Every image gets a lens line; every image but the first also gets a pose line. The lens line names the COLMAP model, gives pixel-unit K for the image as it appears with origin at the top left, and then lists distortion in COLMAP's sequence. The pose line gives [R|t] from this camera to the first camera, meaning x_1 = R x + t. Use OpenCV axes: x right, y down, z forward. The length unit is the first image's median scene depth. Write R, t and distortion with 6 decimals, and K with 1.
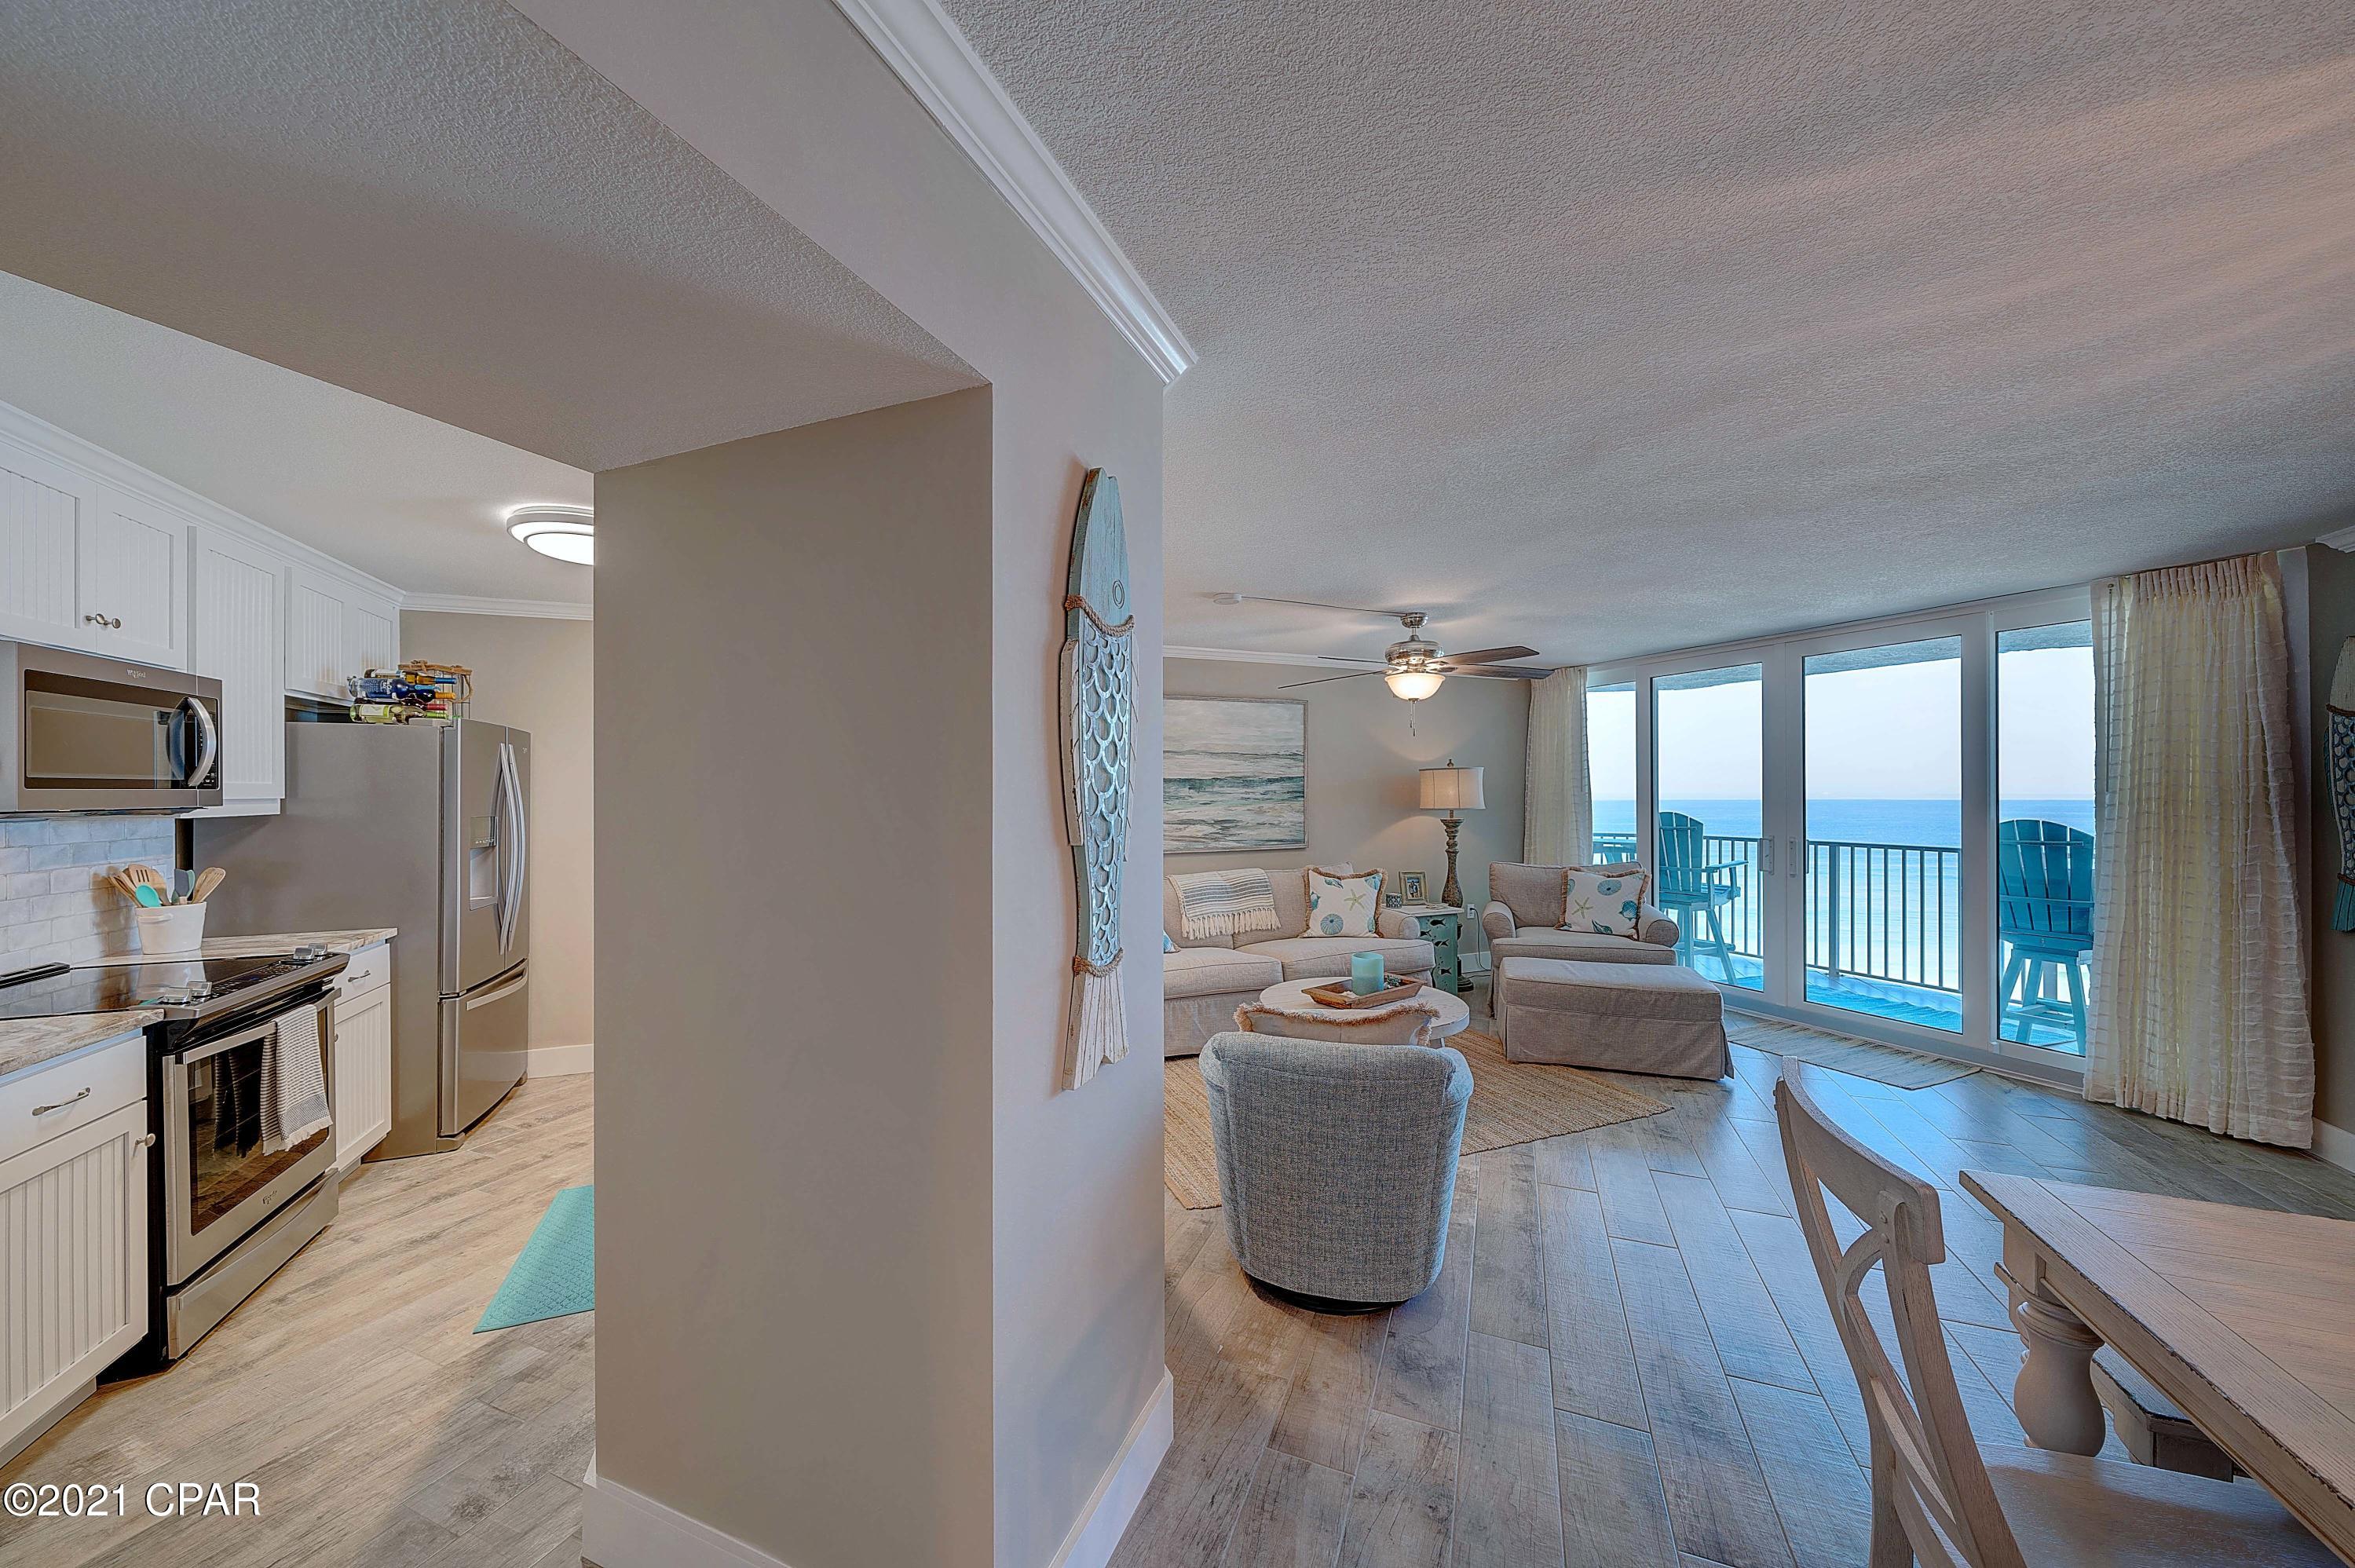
lens RADIAL K [[826.8, 0, 1164.8], [0, 826.8, 789.0], [0, 0, 1]] dist [-0.002089, -0.000263]
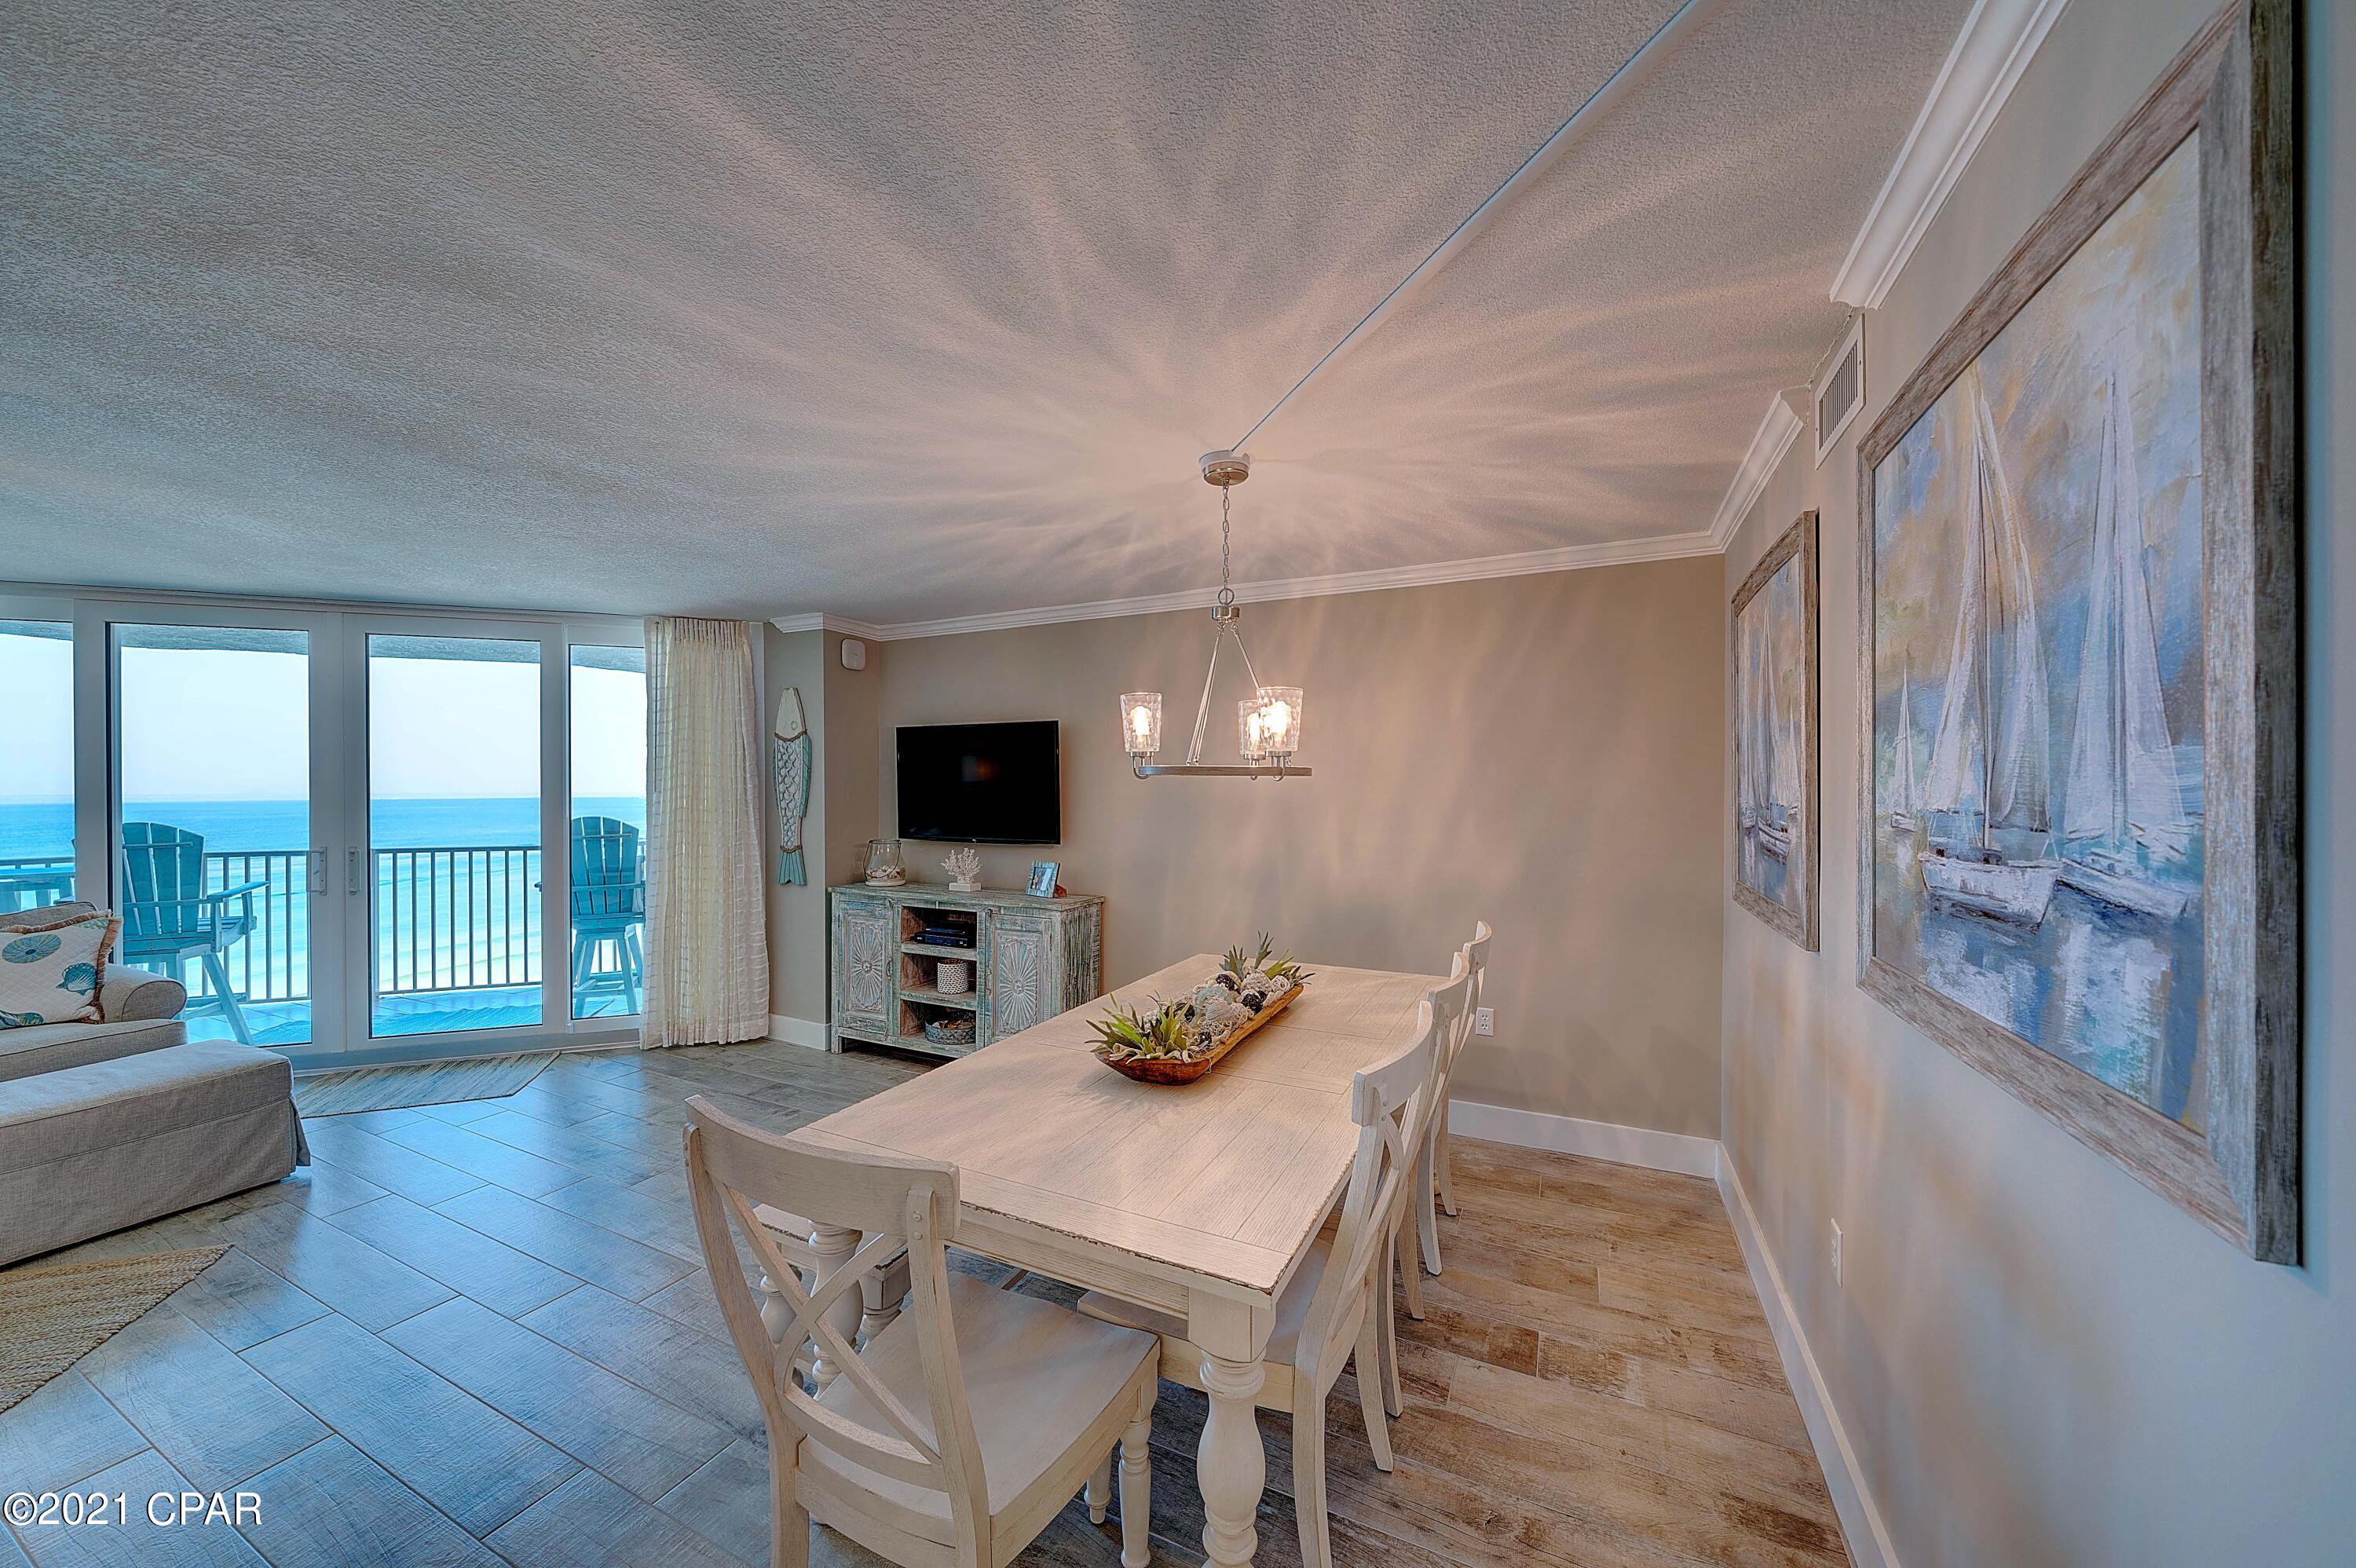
lens RADIAL K [[833.5, 0, 1162.9], [0, 833.5, 789.9], [0, 0, 1]] dist [-0.001474, 0.000020]
pose [[0.068938, -0.001266, 0.997620, -0.024095], [0.000045, 0.999999, 0.001266, -0.000568], [-0.997621, -0.000043, 0.068938, 0.120347]]
